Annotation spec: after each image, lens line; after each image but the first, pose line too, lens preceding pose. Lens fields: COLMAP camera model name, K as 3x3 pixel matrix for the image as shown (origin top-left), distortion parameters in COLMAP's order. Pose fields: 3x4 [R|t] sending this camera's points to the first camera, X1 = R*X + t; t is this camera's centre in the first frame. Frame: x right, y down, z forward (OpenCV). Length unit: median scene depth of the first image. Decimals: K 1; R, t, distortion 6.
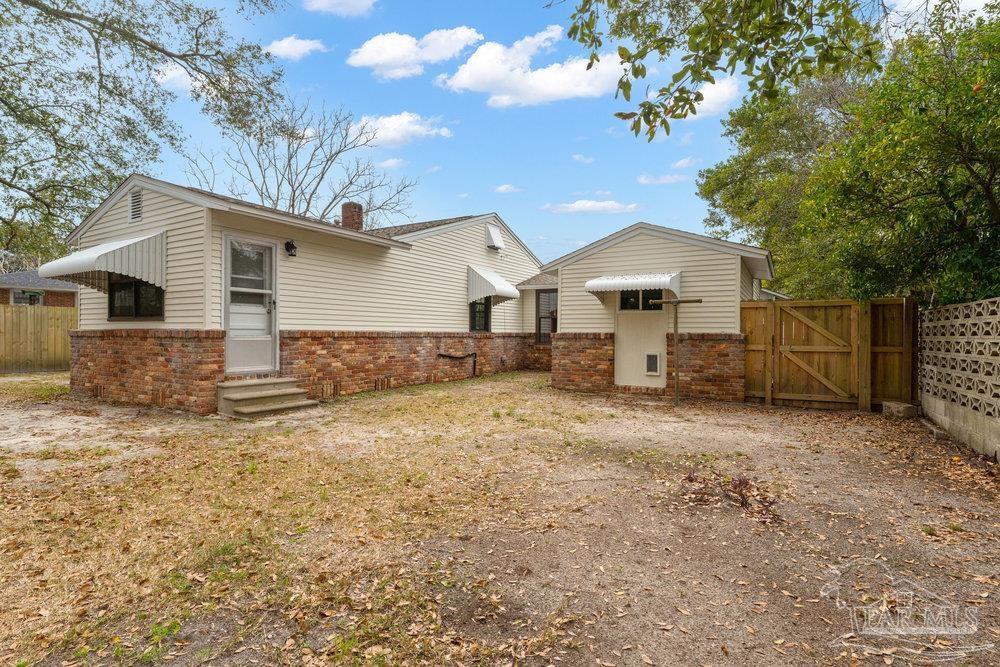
lens RADIAL K [[484.6, 0, 496.9], [0, 484.6, 330.3], [0, 0, 1]] dist [-0.005272, -0.000280]
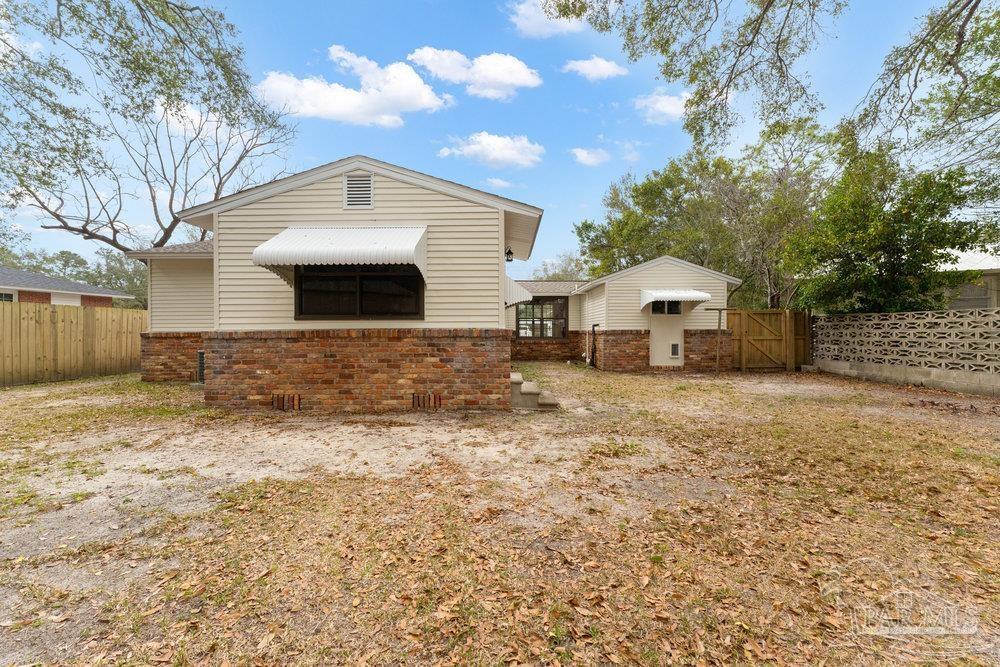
lens RADIAL K [[400.5, 0, 497.8], [0, 400.5, 329.7], [0, 0, 1]] dist [-0.010226, 0.000611]
pose [[0.868038, -0.007070, 0.496448, -0.837765], [0.006274, 0.999975, 0.003272, -0.001593], [-0.496459, 0.000274, 0.868060, 0.213830]]
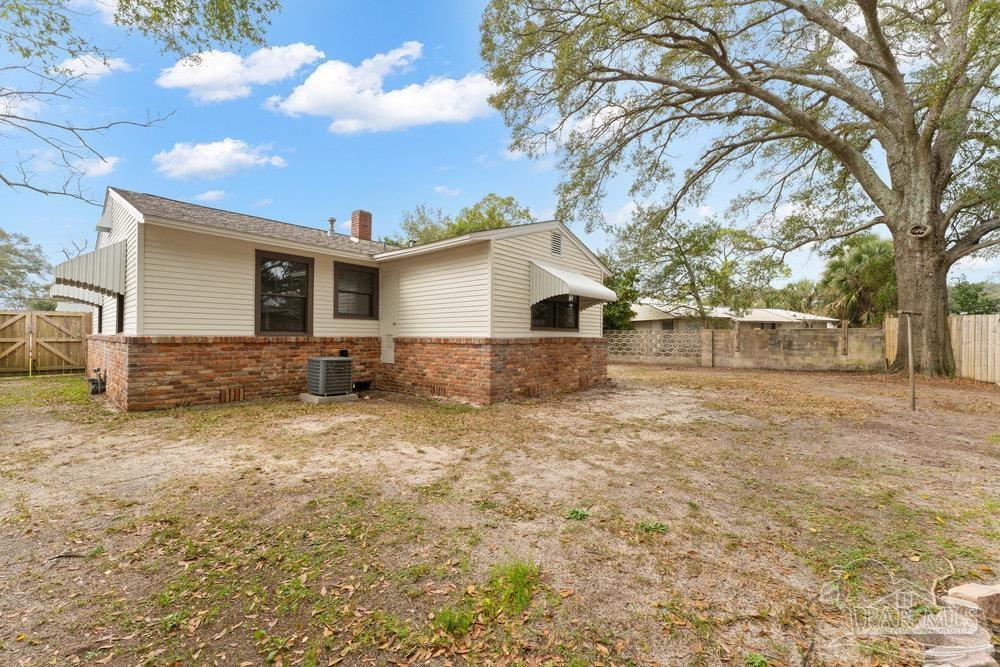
lens RADIAL K [[400.5, 0, 495.5], [0, 400.5, 330.9], [0, 0, 1]] dist [-0.010226, 0.000611]
pose [[0.185485, 0.007883, 0.982615, -1.751938], [-0.012019, 0.999911, -0.005753, -0.010386], [-0.982574, -0.010743, 0.185564, 0.906439]]
